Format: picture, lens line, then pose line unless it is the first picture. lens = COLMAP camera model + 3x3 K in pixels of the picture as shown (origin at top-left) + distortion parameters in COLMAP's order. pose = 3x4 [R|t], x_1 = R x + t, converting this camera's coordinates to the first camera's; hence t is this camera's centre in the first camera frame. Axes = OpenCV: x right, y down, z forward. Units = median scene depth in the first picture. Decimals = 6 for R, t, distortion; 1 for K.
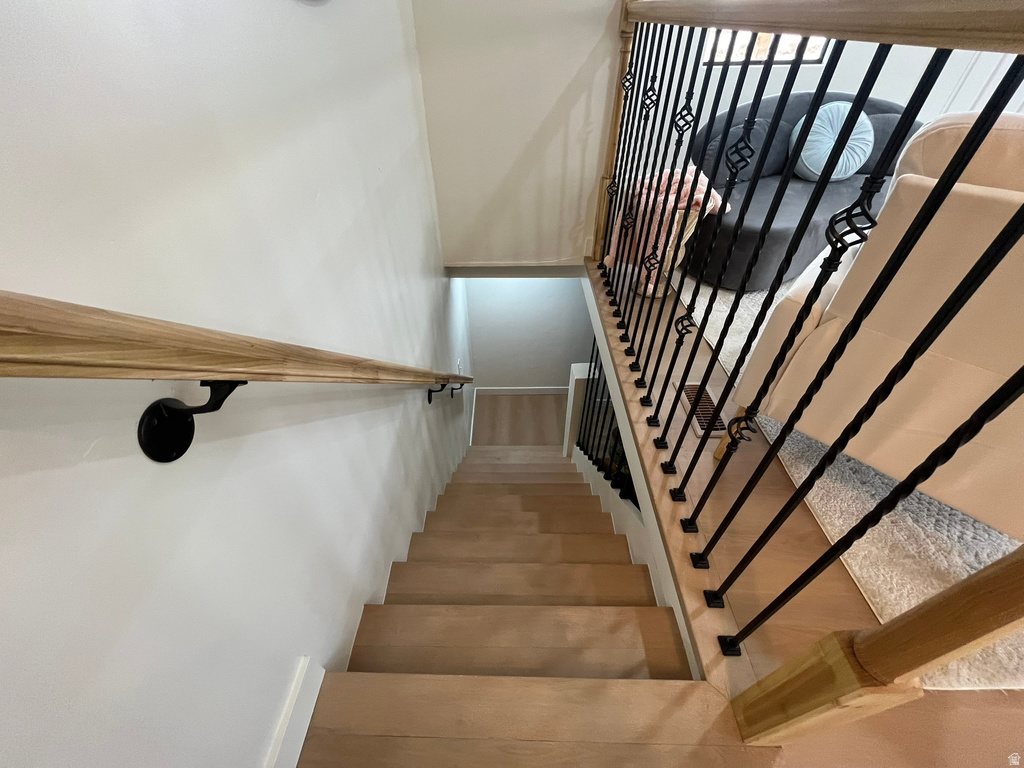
lens RADIAL K [[412.6, 0, 506.0], [0, 412.6, 387.9], [0, 0, 1]] dist [-0.002605, -0.000453]
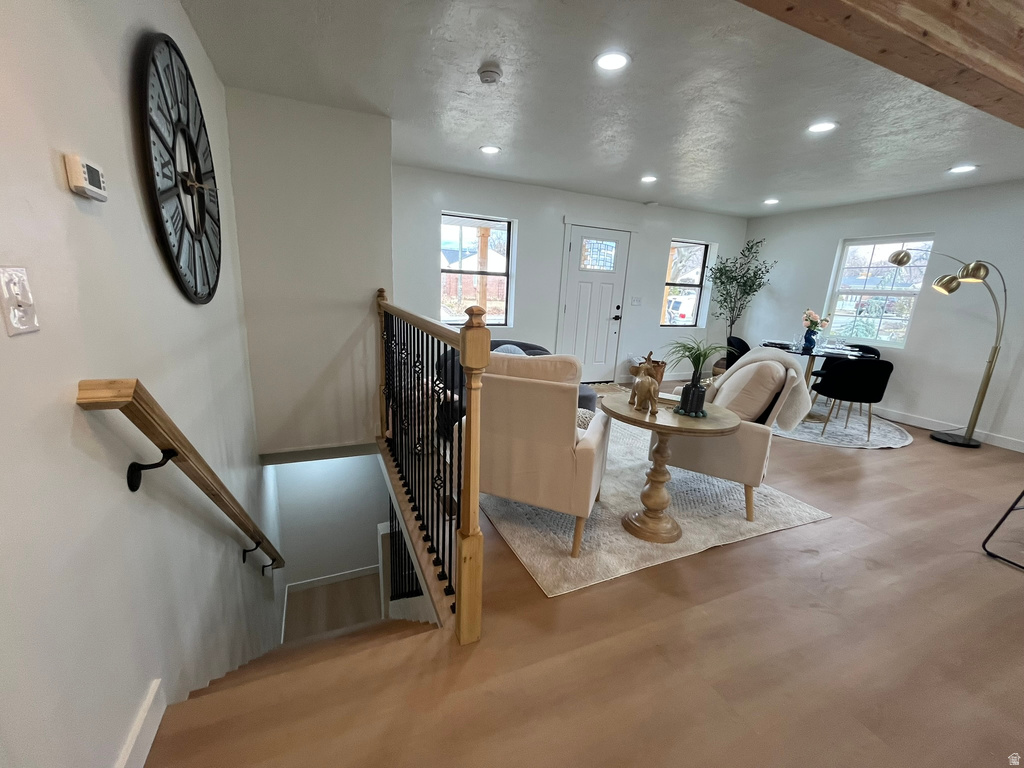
lens RADIAL K [[412.6, 0, 506.0], [0, 412.6, 387.9], [0, 0, 1]] dist [-0.002605, -0.000453]
pose [[0.907898, -0.038908, 0.417381, 0.017233], [0.230641, 0.877789, -0.419870, 0.248289], [-0.350036, 0.477464, 0.805917, -0.392709]]
